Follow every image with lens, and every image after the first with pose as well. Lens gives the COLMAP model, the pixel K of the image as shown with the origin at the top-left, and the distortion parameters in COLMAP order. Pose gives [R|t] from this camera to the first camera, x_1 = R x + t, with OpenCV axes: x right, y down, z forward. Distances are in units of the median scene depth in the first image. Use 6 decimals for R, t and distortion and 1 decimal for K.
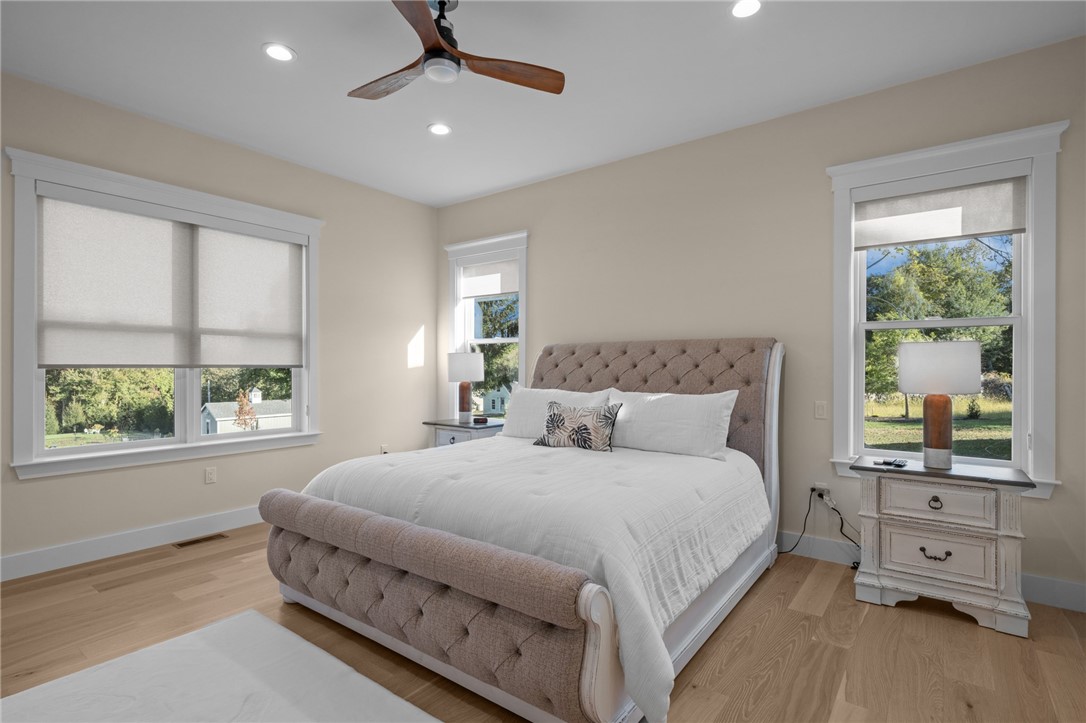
lens RADIAL K [[526.8, 0, 536.5], [0, 526.8, 362.7], [0, 0, 1]] dist [-0.003521, -0.000060]
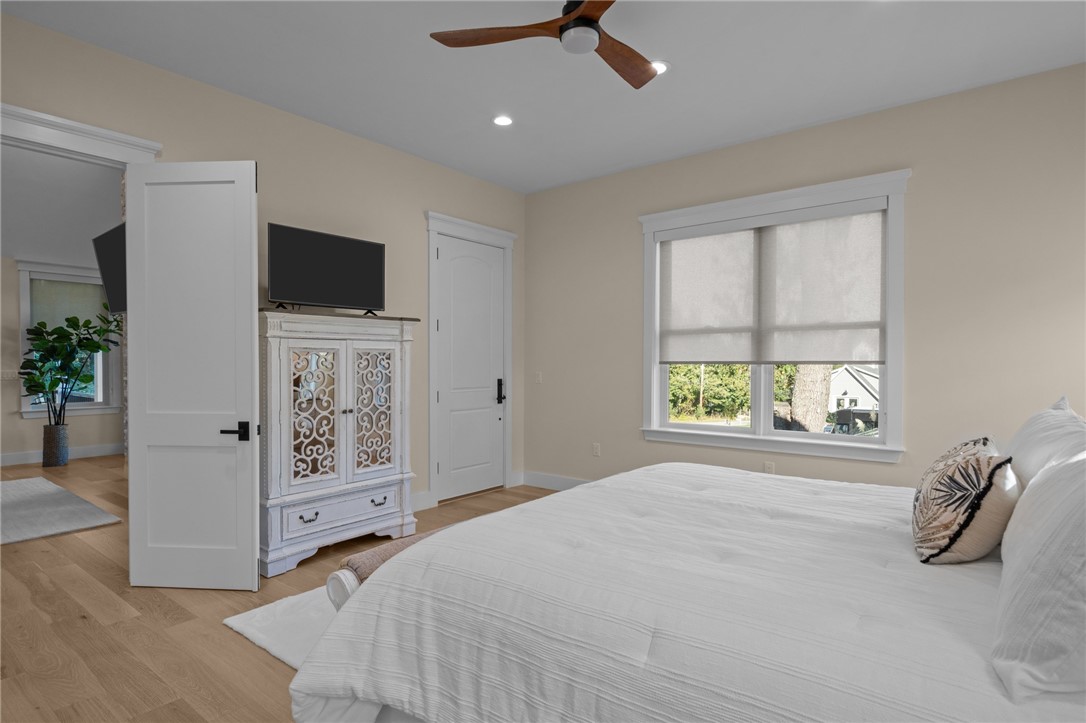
lens RADIAL K [[572.0, 0, 536.2], [0, 572.0, 364.1], [0, 0, 1]] dist [-0.001137, 0.000745]
pose [[-0.008722, 0.002092, -0.999960, 0.494443], [0.005776, 0.999981, 0.002041, 0.005414], [0.999945, -0.005758, -0.008734, 0.563150]]
